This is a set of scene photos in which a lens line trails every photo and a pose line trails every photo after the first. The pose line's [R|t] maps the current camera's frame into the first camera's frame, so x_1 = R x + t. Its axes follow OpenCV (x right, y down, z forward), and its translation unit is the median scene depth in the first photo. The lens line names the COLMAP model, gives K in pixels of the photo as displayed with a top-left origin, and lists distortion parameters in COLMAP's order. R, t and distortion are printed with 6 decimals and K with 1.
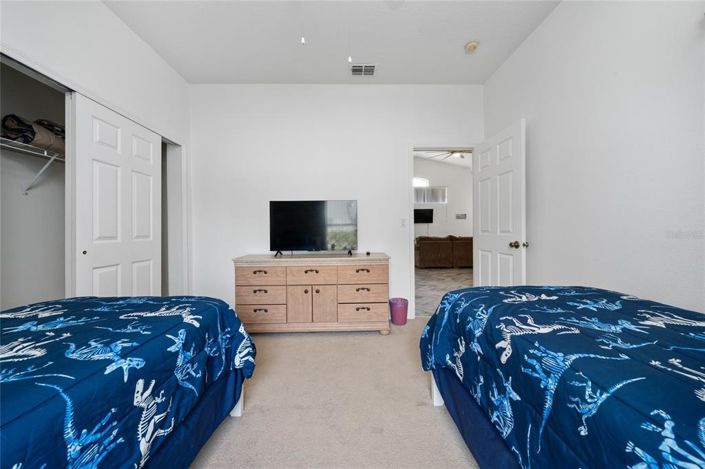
lens RADIAL K [[245.5, 0, 352.4], [0, 245.5, 233.3], [0, 0, 1]] dist [-0.001704, -0.000044]
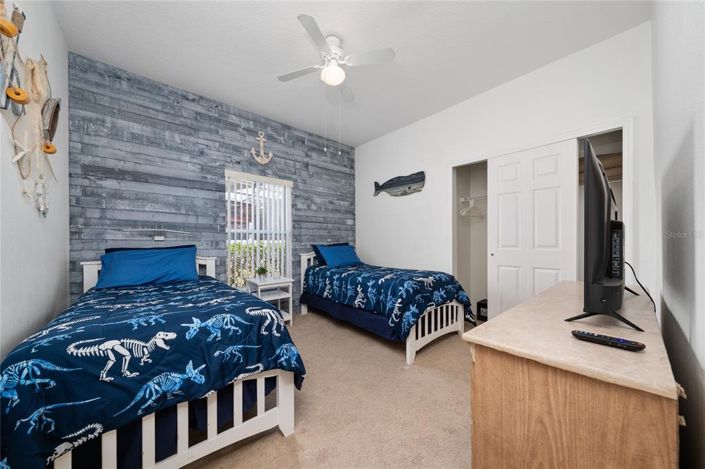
lens RADIAL K [[245.5, 0, 352.6], [0, 245.5, 240.0], [0, 0, 1]] dist [-0.001704, -0.000044]
pose [[-0.773813, 0.008078, -0.633363, 1.229930], [0.009418, 0.999955, 0.001248, -0.053871], [0.633344, -0.004999, -0.773854, 3.074964]]
